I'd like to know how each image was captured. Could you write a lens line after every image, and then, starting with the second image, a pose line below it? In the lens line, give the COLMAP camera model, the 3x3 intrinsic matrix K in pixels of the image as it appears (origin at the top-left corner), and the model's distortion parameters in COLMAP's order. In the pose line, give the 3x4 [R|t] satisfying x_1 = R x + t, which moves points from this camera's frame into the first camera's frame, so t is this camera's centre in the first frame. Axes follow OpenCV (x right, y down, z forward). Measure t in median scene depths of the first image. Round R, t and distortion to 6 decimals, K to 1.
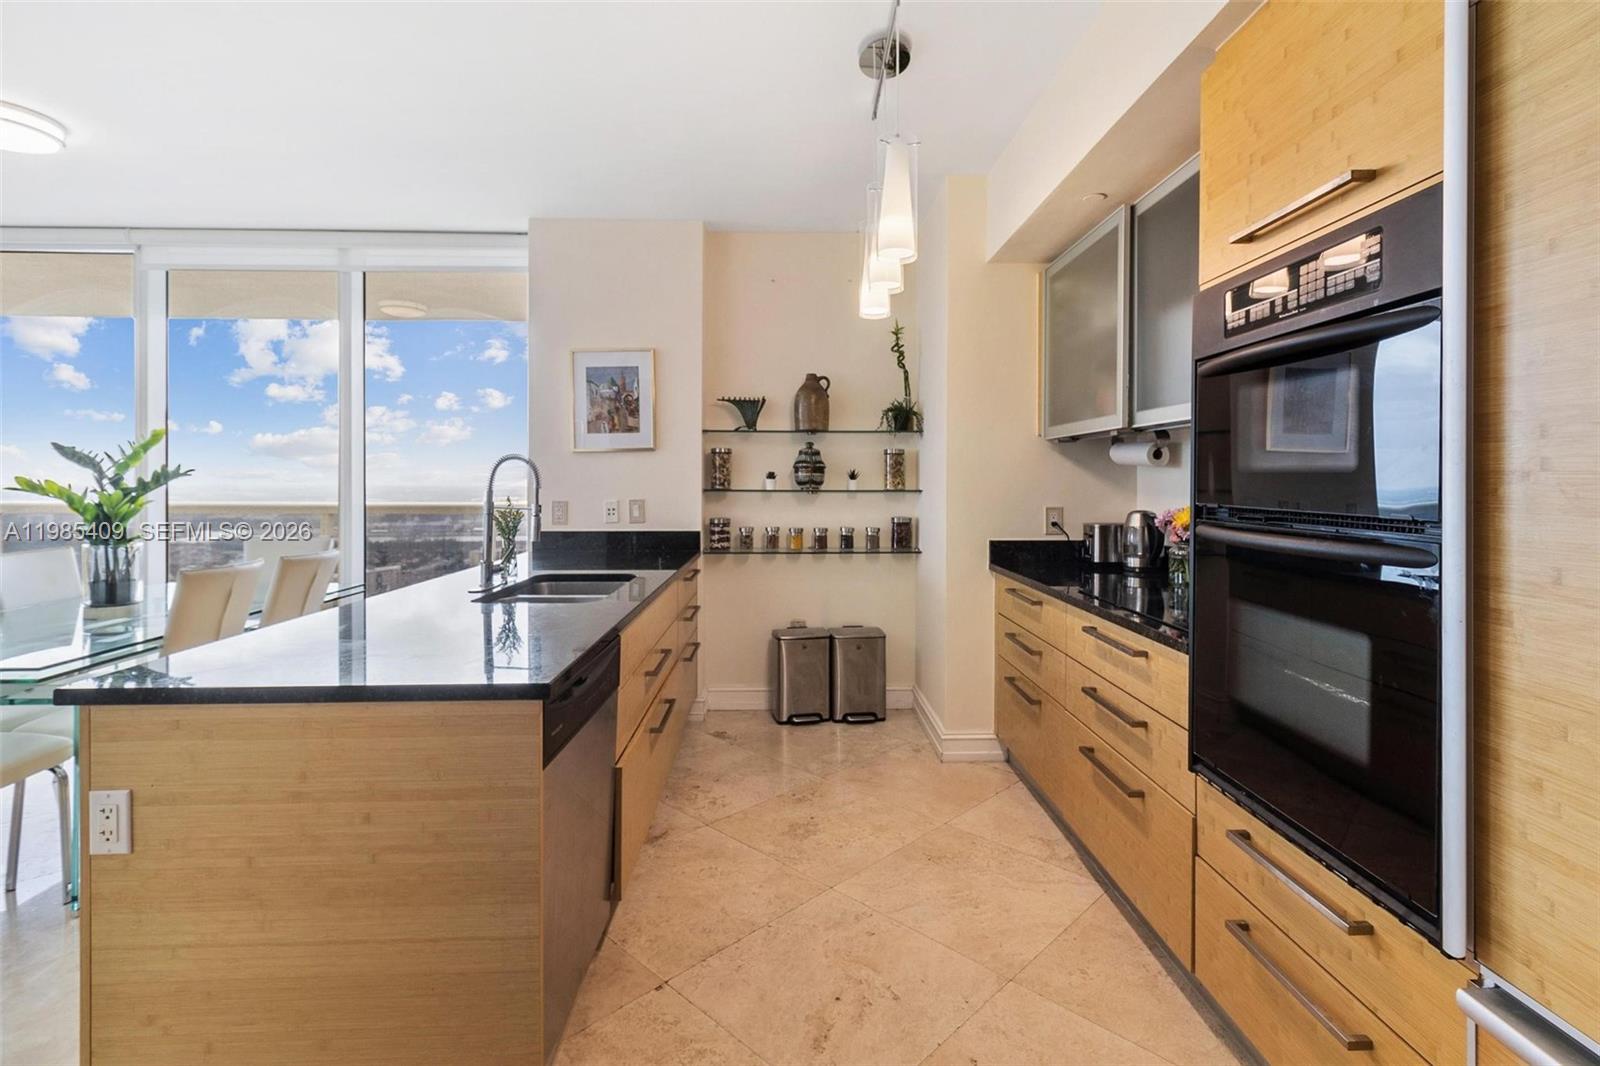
lens RADIAL K [[760.0, 0, 809.7], [0, 760.0, 480.4], [0, 0, 1]] dist [0.002007, -0.000183]
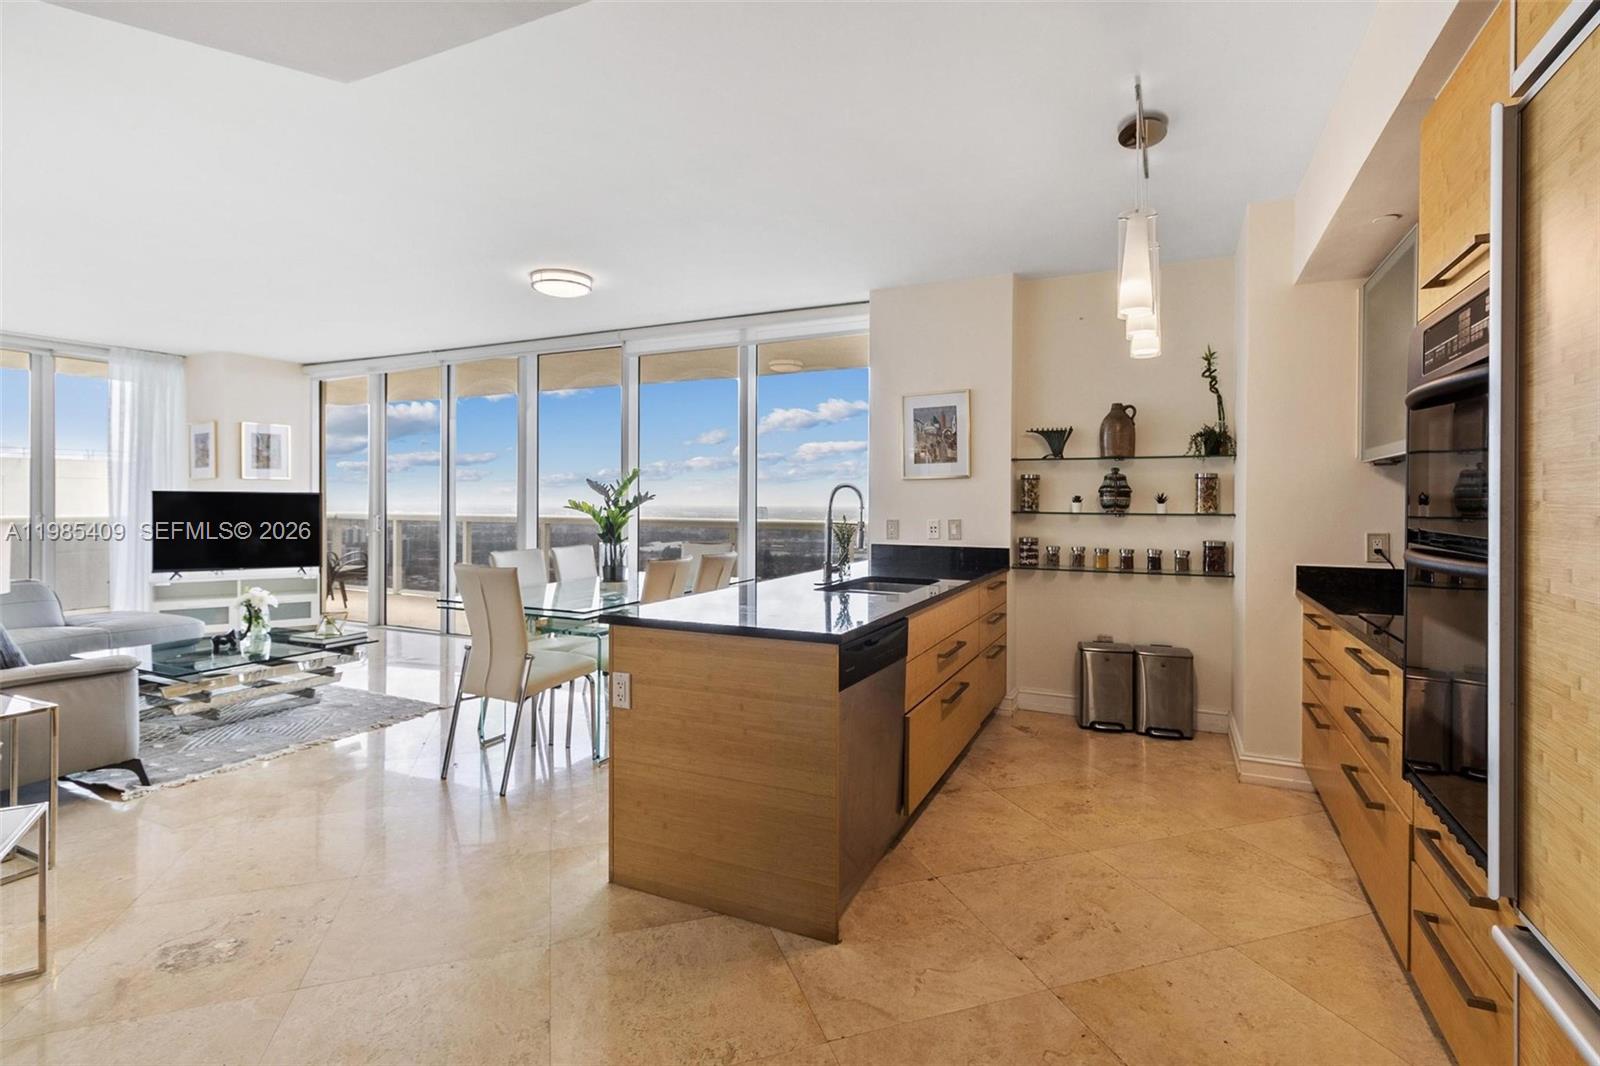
lens RADIAL K [[761.2, 0, 810.9], [0, 761.2, 500.7], [0, 0, 1]] dist [0.003363, 0.000081]
pose [[0.891050, 0.002794, -0.453897, 0.108392], [-0.003934, 0.999991, -0.001566, -0.001191], [0.453888, 0.003181, 0.891053, -0.146655]]
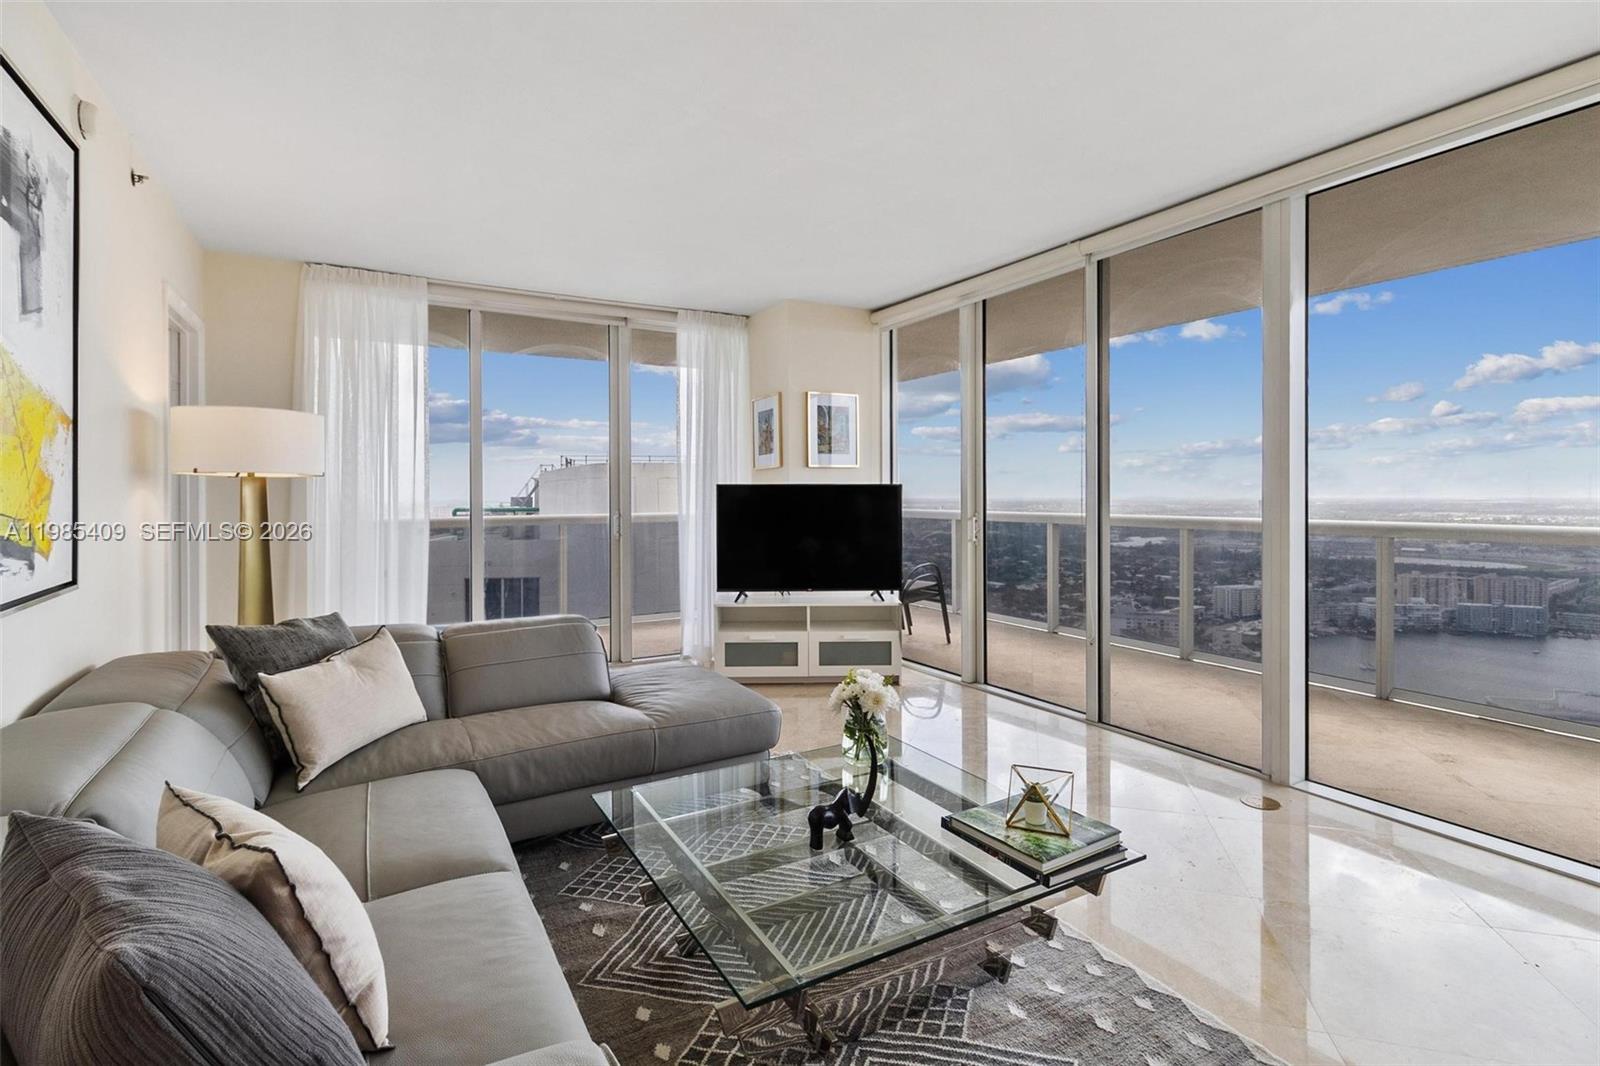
lens RADIAL K [[760.0, 0, 809.7], [0, 760.0, 480.4], [0, 0, 1]] dist [0.002007, -0.000183]
pose [[0.477263, -0.019044, -0.878554, -0.725913], [0.005009, 0.999808, -0.018952, -0.001203], [0.878746, 0.004644, 0.477266, 0.209889]]
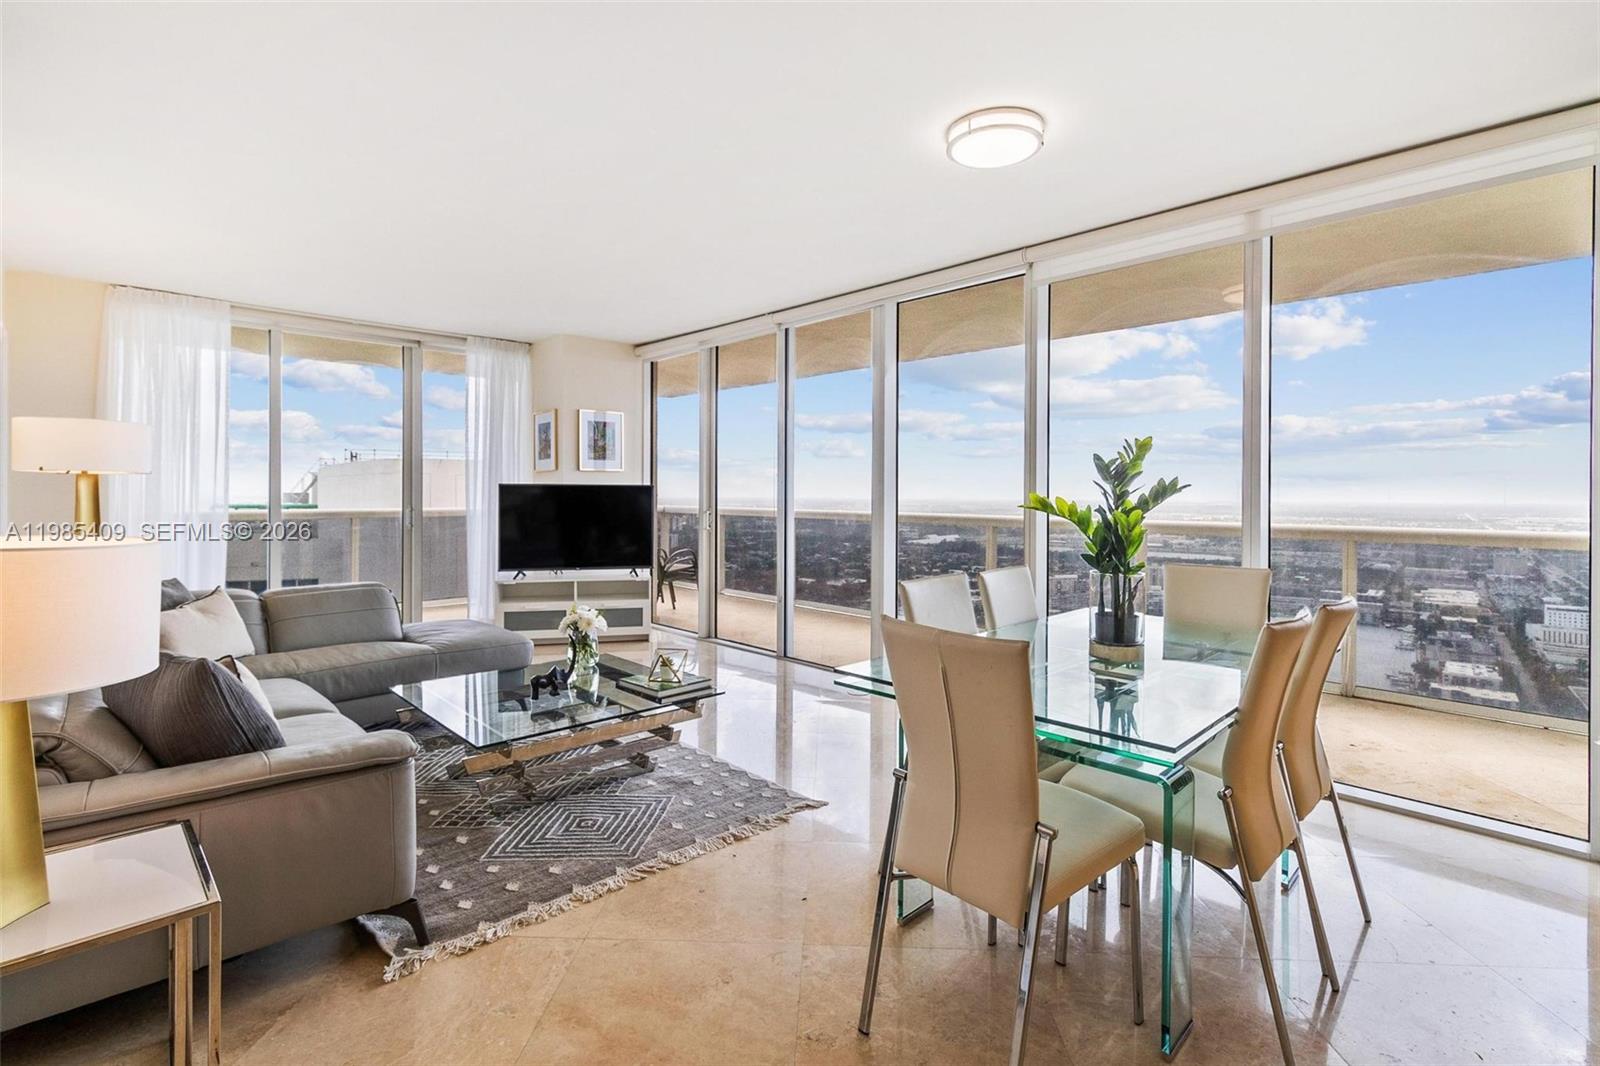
lens RADIAL K [[747.3, 0, 804.2], [0, 747.3, 489.5], [0, 0, 1]] dist [0.003589, 0.000279]
pose [[0.669628, -0.001498, -0.742695, -0.363432], [-0.004573, 0.999971, -0.006140, -0.000856], [0.742682, 0.007508, 0.669602, 0.119463]]
